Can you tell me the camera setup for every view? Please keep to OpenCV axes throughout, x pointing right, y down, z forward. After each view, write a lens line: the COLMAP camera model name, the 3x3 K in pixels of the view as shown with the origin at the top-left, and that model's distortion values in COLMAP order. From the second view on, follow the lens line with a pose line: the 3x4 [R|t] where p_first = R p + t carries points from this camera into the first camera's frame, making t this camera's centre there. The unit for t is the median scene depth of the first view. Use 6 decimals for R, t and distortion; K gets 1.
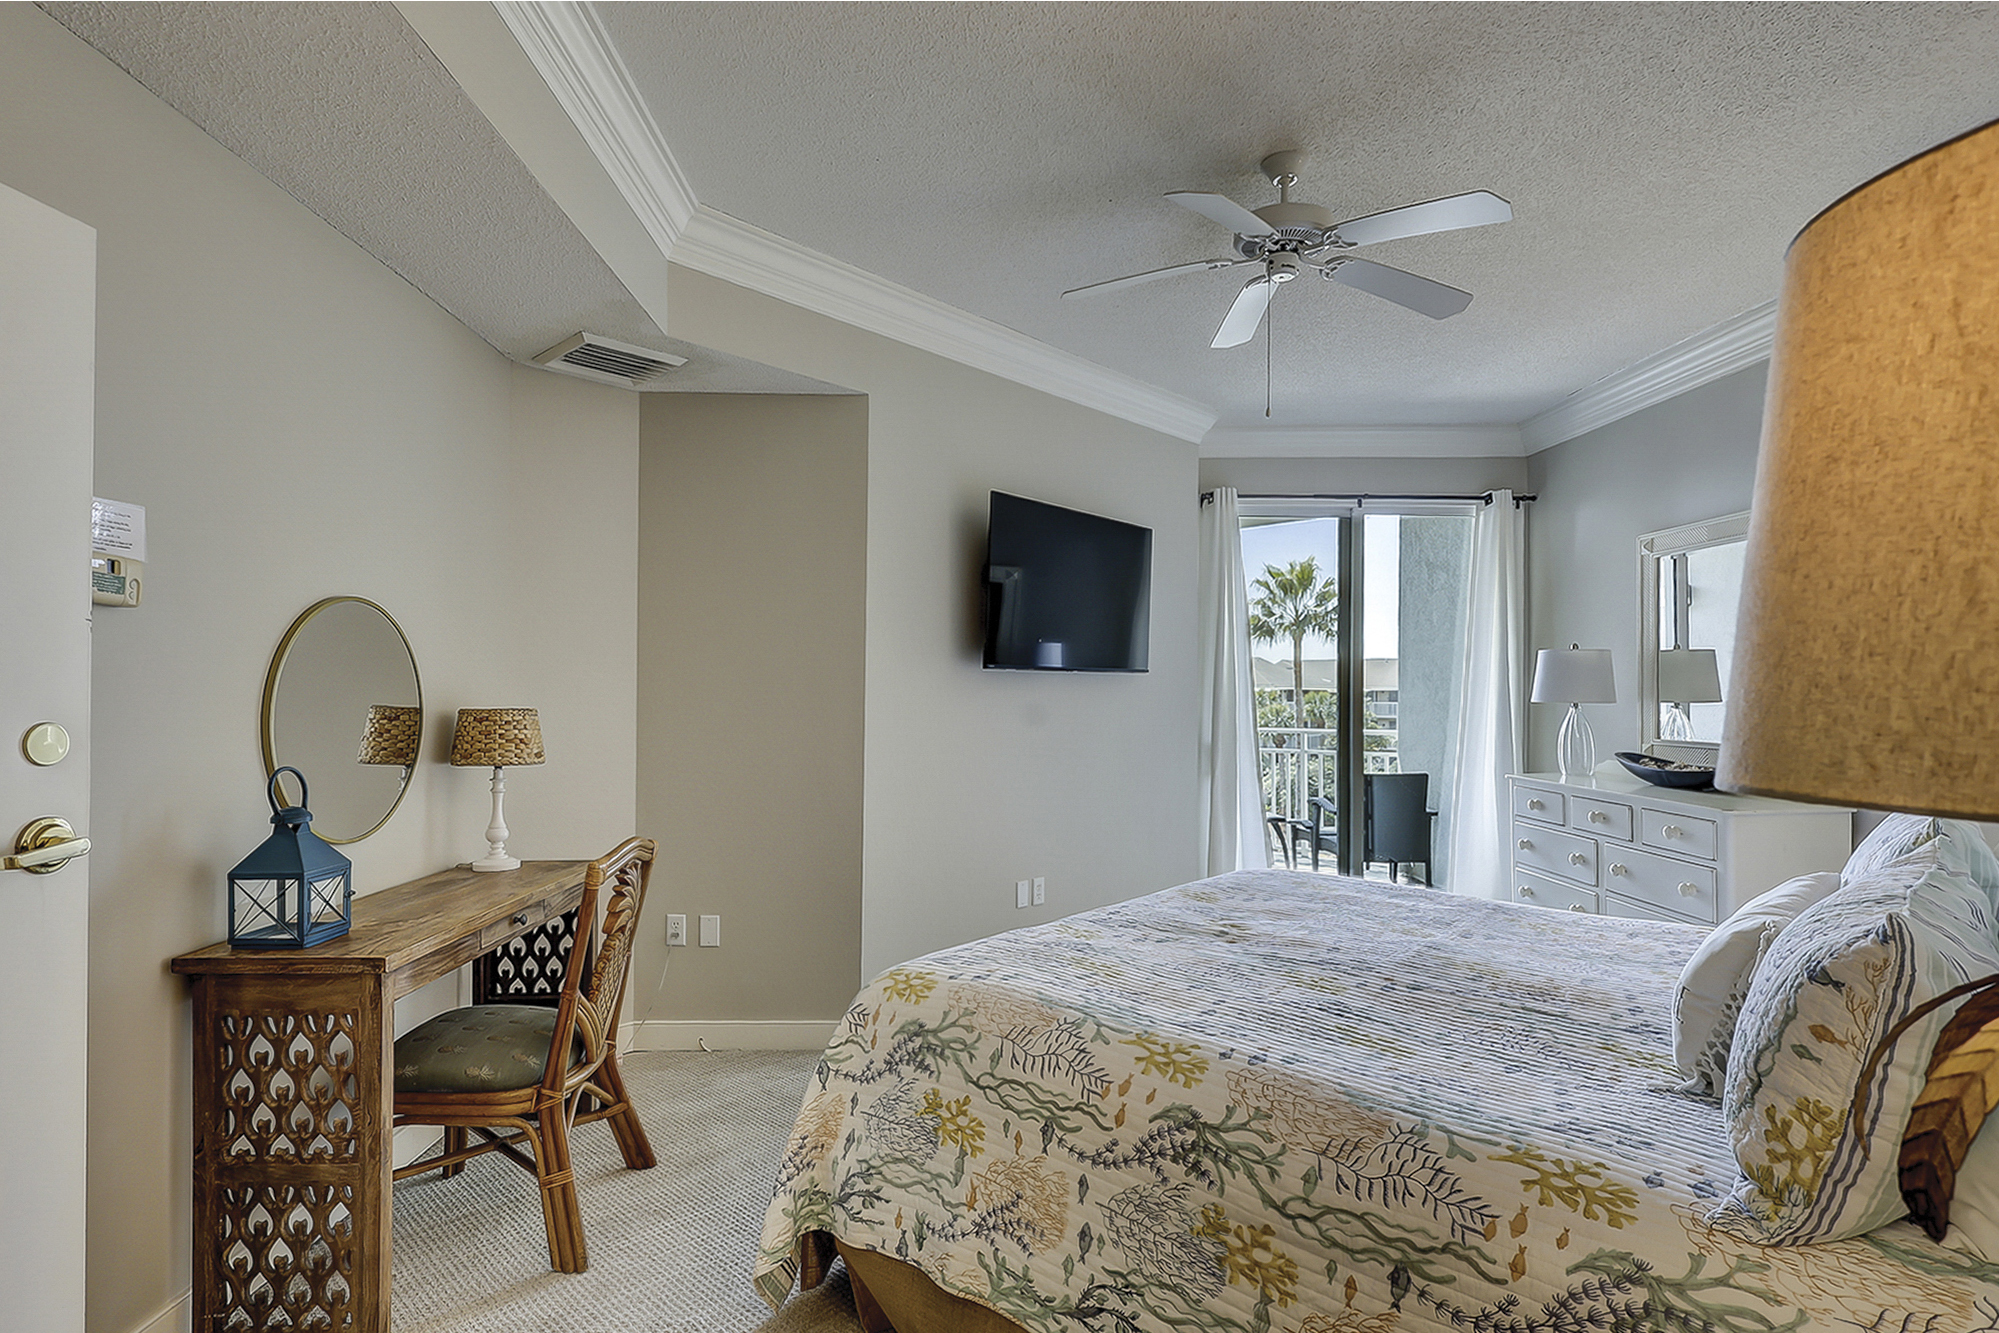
lens RADIAL K [[980.4, 0, 974.8], [0, 980.4, 674.5], [0, 0, 1]] dist [0.002738, 0.000572]
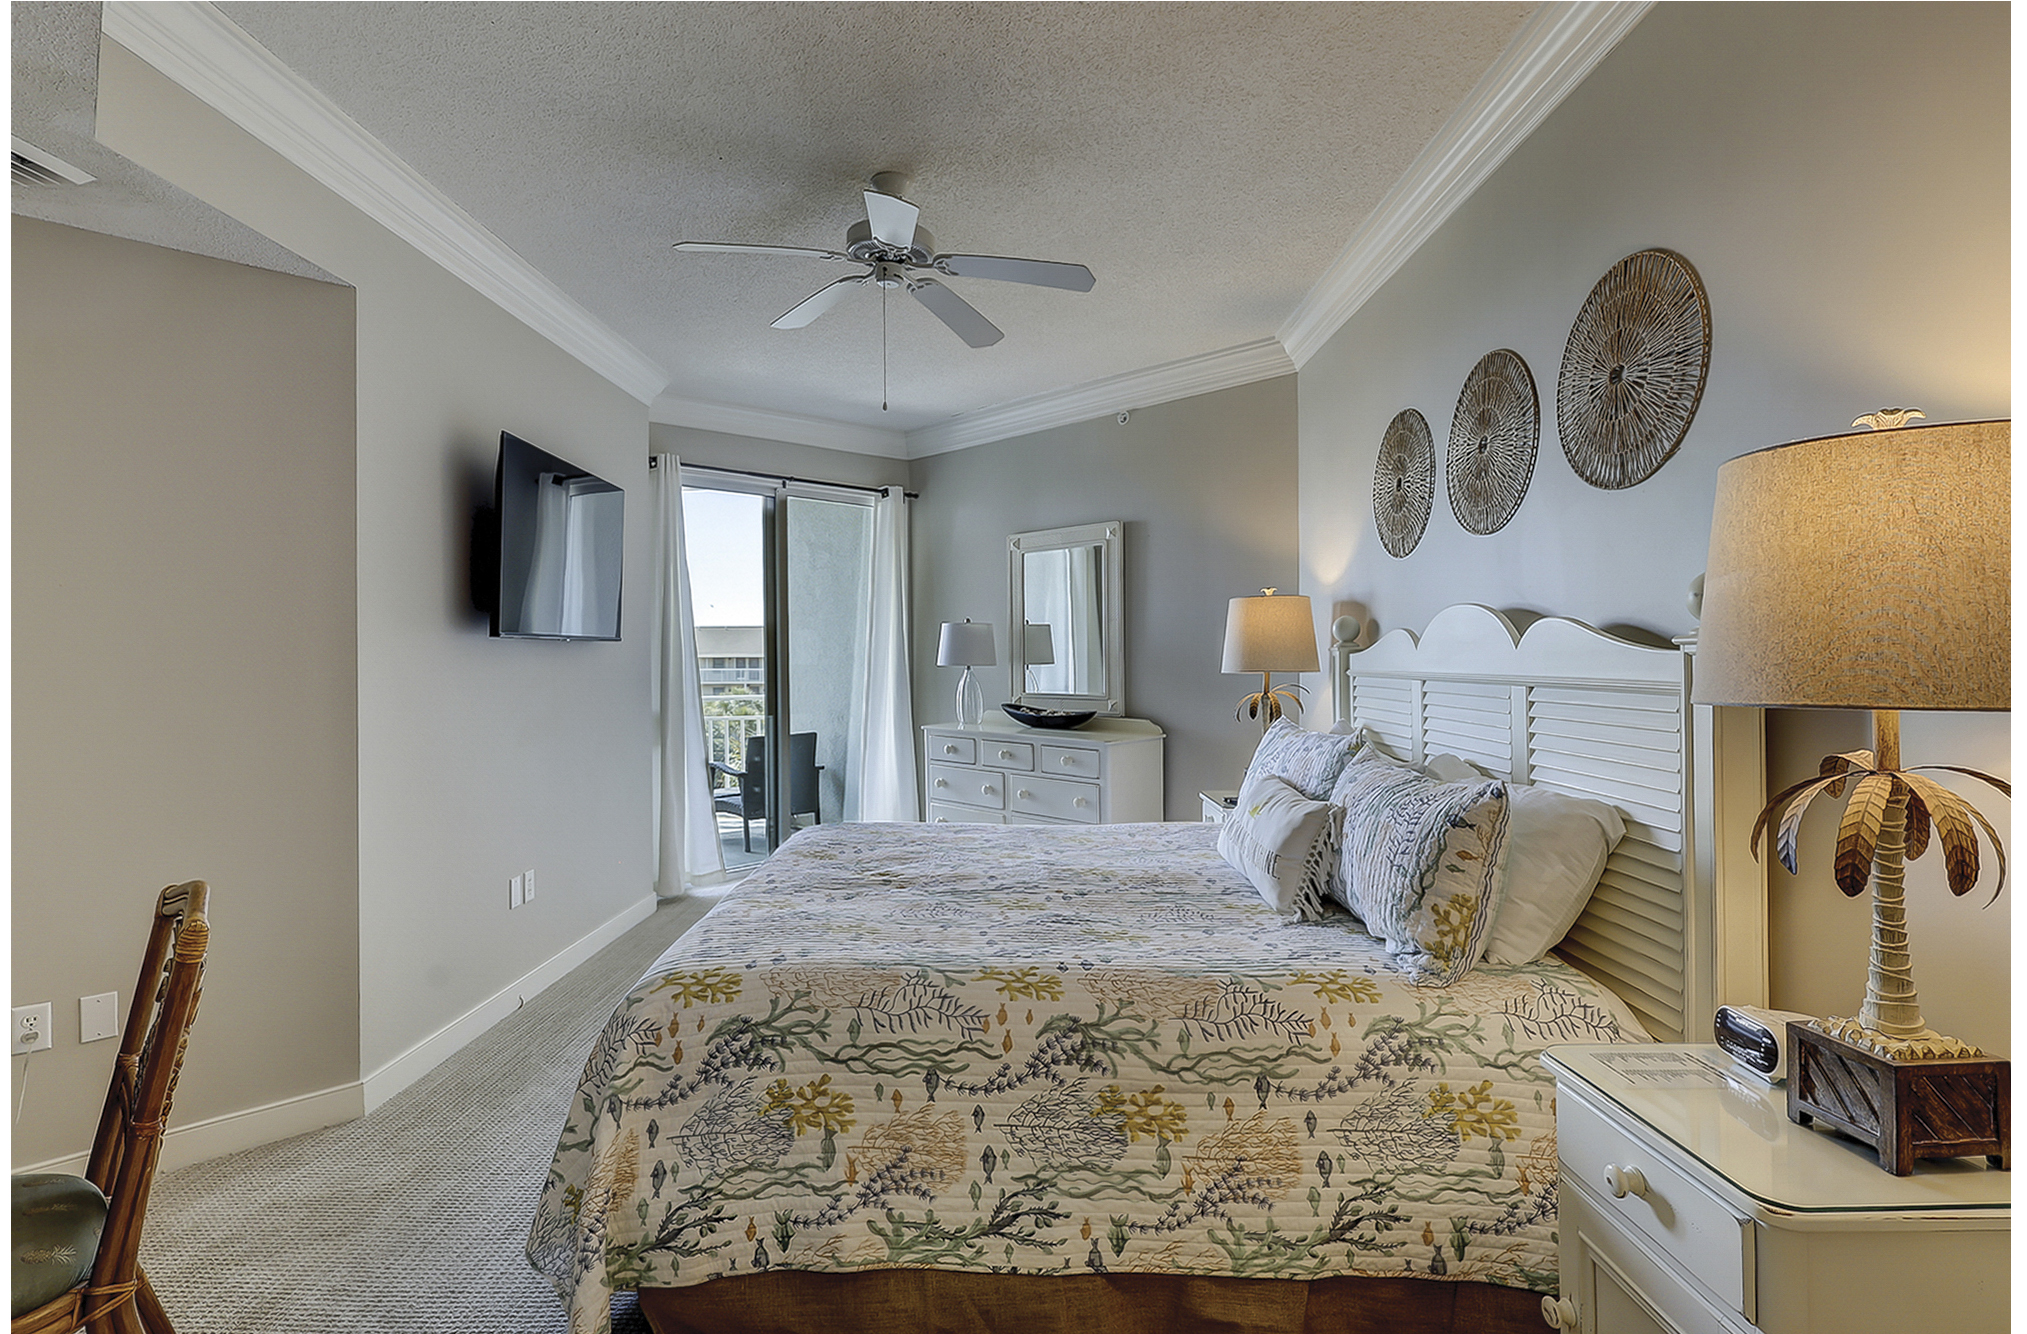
lens RADIAL K [[961.9, 0, 1014.3], [0, 961.9, 648.9], [0, 0, 1]] dist [-0.000408, 0.001071]
pose [[0.747861, -0.003300, 0.663848, -0.558364], [-0.002100, 0.999971, 0.007337, -0.005388], [-0.663852, -0.006881, 0.747832, 0.174219]]
